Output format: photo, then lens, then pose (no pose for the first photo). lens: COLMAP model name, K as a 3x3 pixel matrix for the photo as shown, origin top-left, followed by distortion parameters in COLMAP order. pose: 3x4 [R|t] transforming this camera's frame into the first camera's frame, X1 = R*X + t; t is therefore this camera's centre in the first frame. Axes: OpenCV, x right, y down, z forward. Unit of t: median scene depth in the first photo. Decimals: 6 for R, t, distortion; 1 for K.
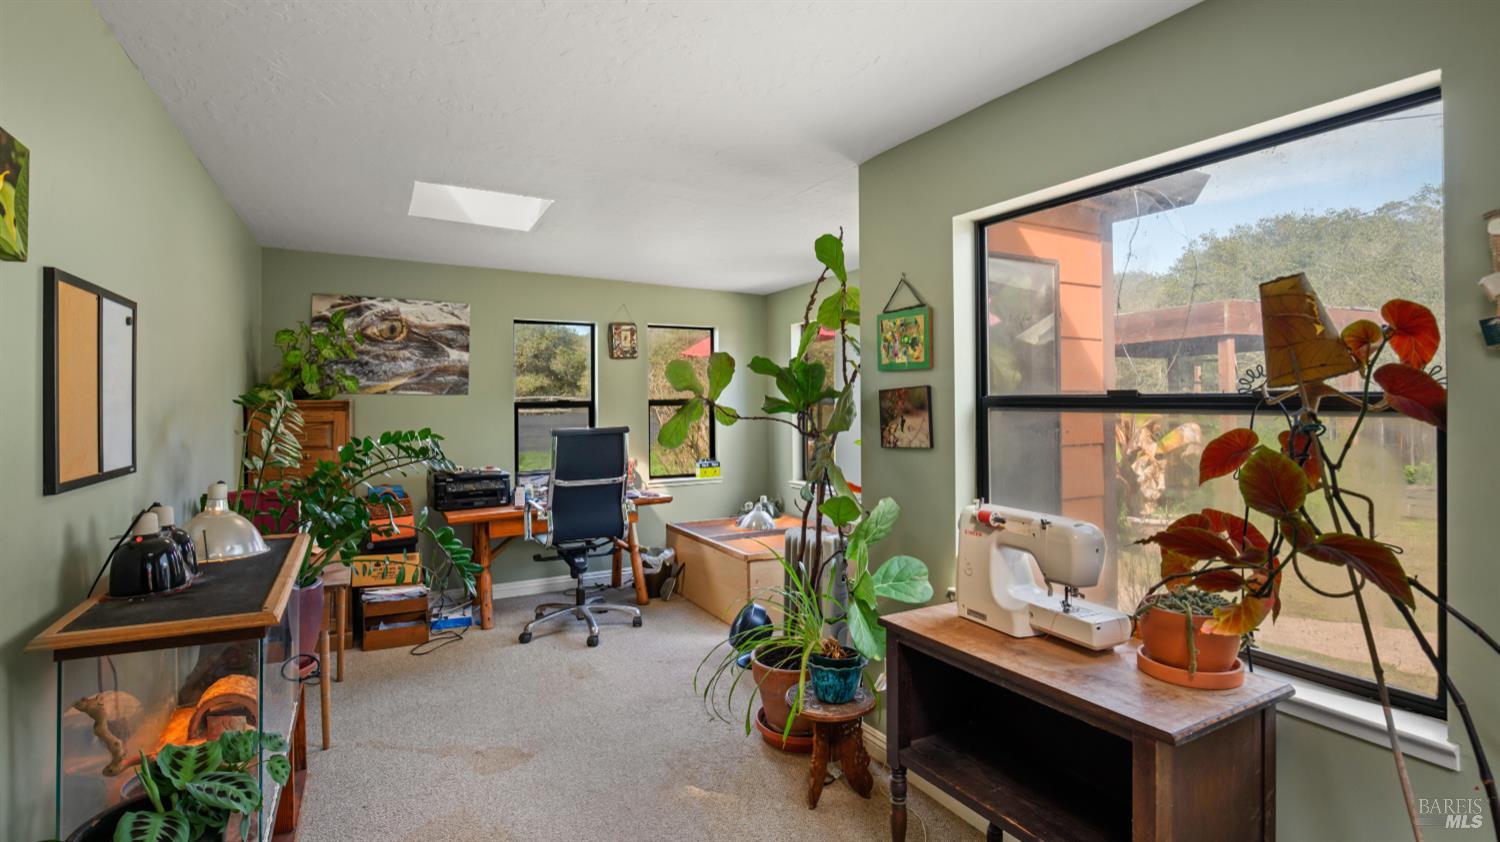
lens RADIAL K [[706.8, 0, 753.5], [0, 706.8, 383.9], [0, 0, 1]] dist [-0.030385, 0.004086]
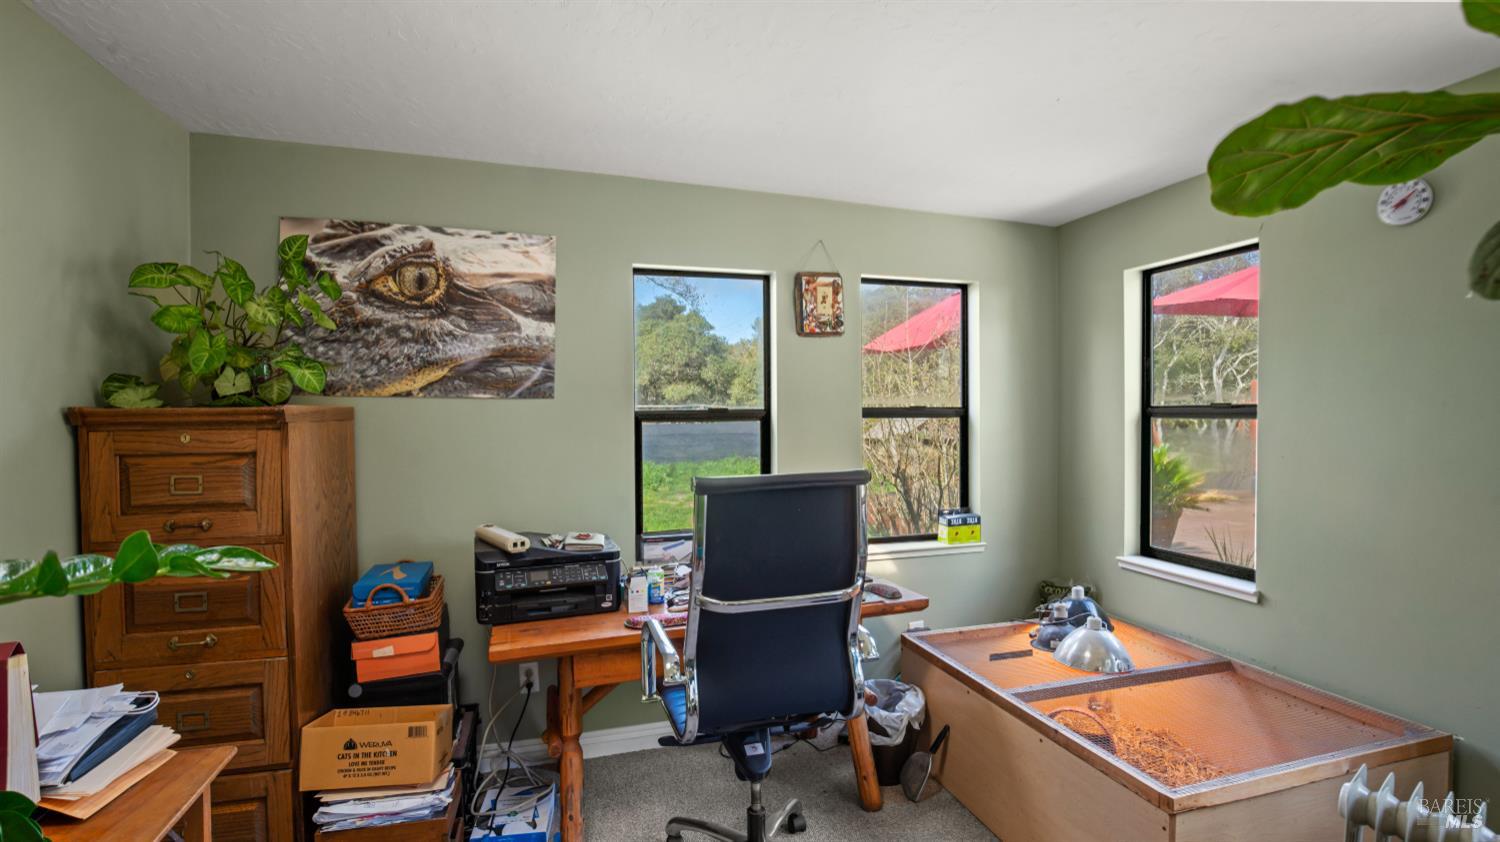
lens RADIAL K [[706.8, 0, 751.3], [0, 706.8, 421.0], [0, 0, 1]] dist [-0.030385, 0.004086]
pose [[0.977913, 0.005785, -0.208932, -0.139147], [0.002652, 0.999193, 0.040082, 0.011623], [0.208996, -0.039751, 0.977108, 0.501636]]
